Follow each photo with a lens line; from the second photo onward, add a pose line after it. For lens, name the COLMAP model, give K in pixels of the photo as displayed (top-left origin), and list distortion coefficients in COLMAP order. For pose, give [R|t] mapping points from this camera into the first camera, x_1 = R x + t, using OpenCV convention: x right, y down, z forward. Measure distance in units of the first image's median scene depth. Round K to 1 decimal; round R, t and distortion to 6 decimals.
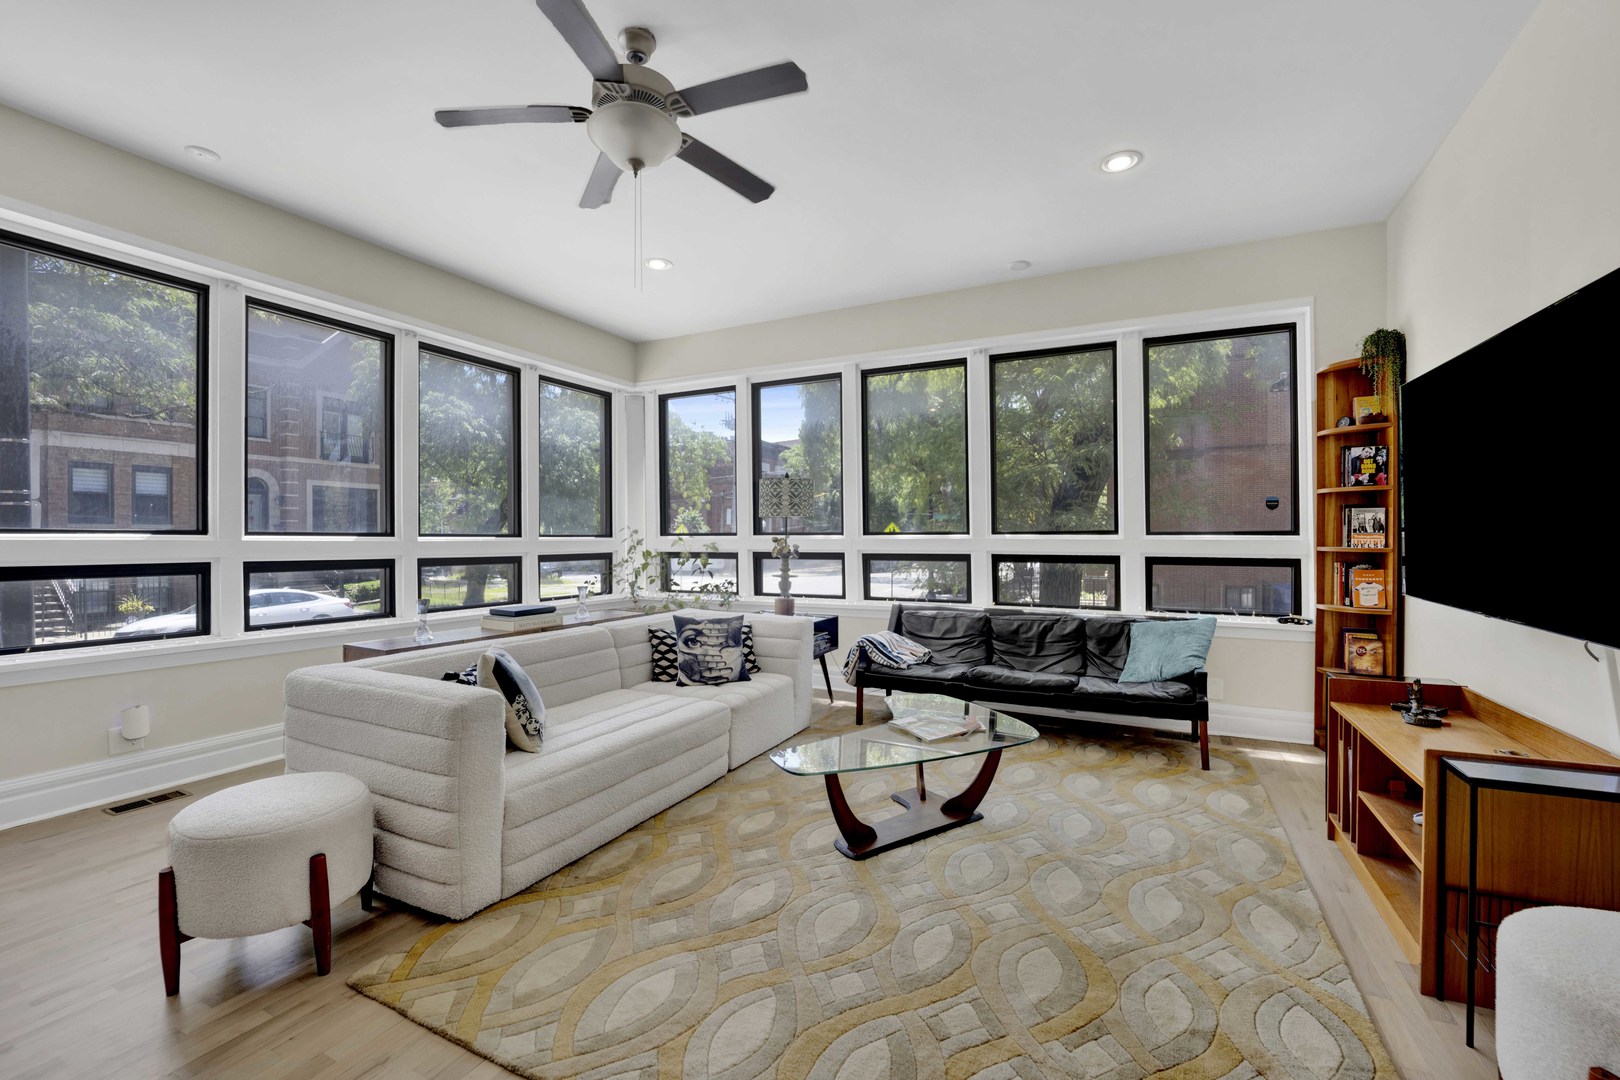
lens RADIAL K [[674.8, 0, 811.5], [0, 674.8, 542.9], [0, 0, 1]] dist [-0.017302, -0.001996]
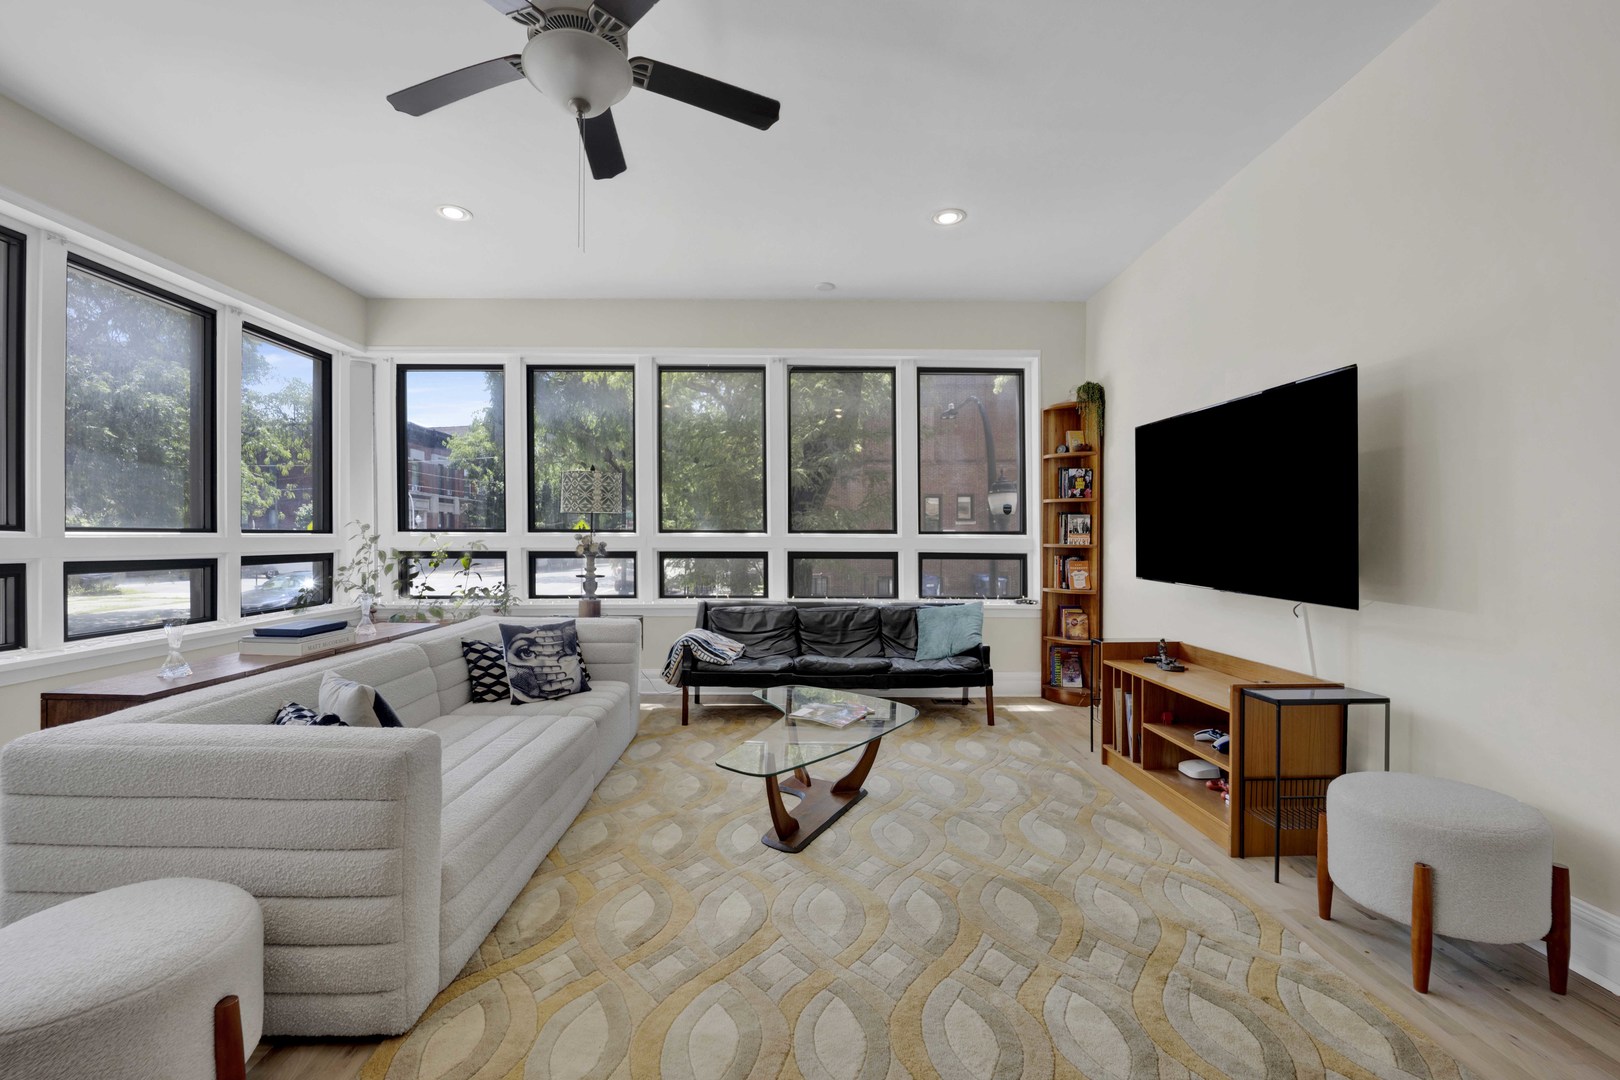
lens RADIAL K [[661.8, 0, 801.8], [0, 661.8, 541.8], [0, 0, 1]] dist [-0.020092, -0.001819]
pose [[0.891656, 0.000210, 0.452713, -0.247837], [-0.000759, 0.999999, 0.001030, 0.000702], [-0.452712, -0.001262, 0.891656, 0.072245]]
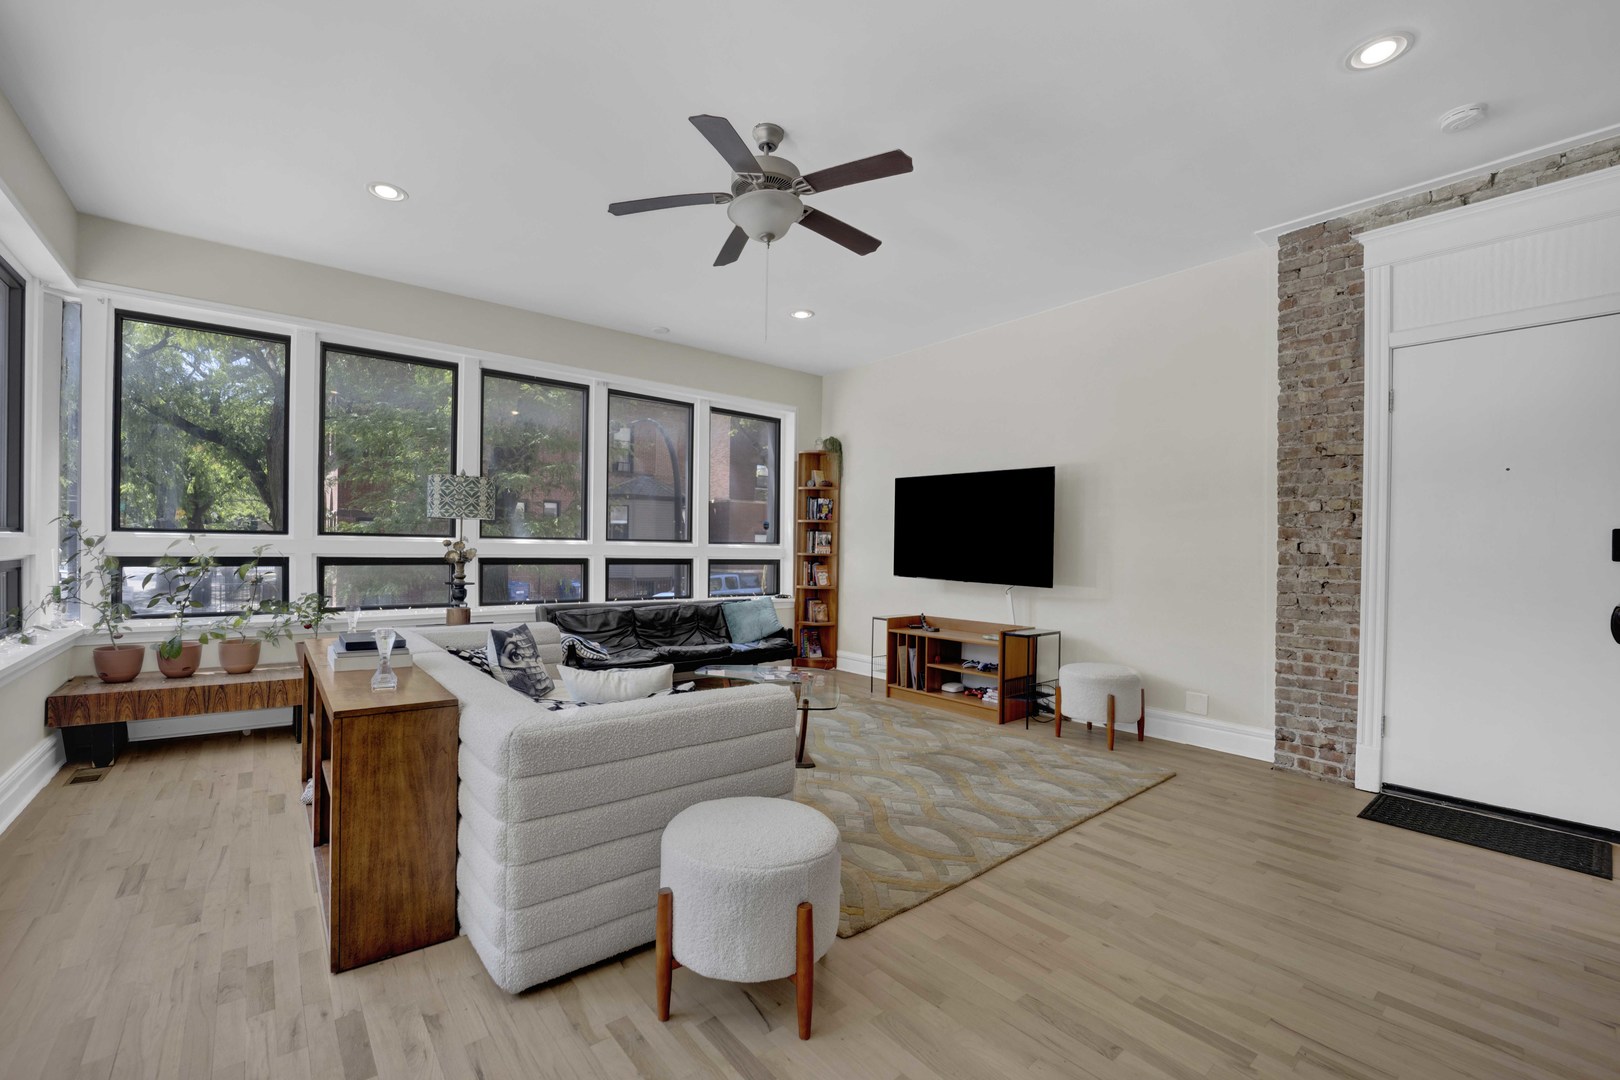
lens RADIAL K [[661.8, 0, 783.3], [0, 661.8, 552.8], [0, 0, 1]] dist [-0.020092, -0.001819]
pose [[0.437068, 0.001224, 0.899427, -0.835418], [-0.012054, 0.999917, 0.004497, -0.001528], [-0.899348, -0.012807, 0.437047, 0.287671]]
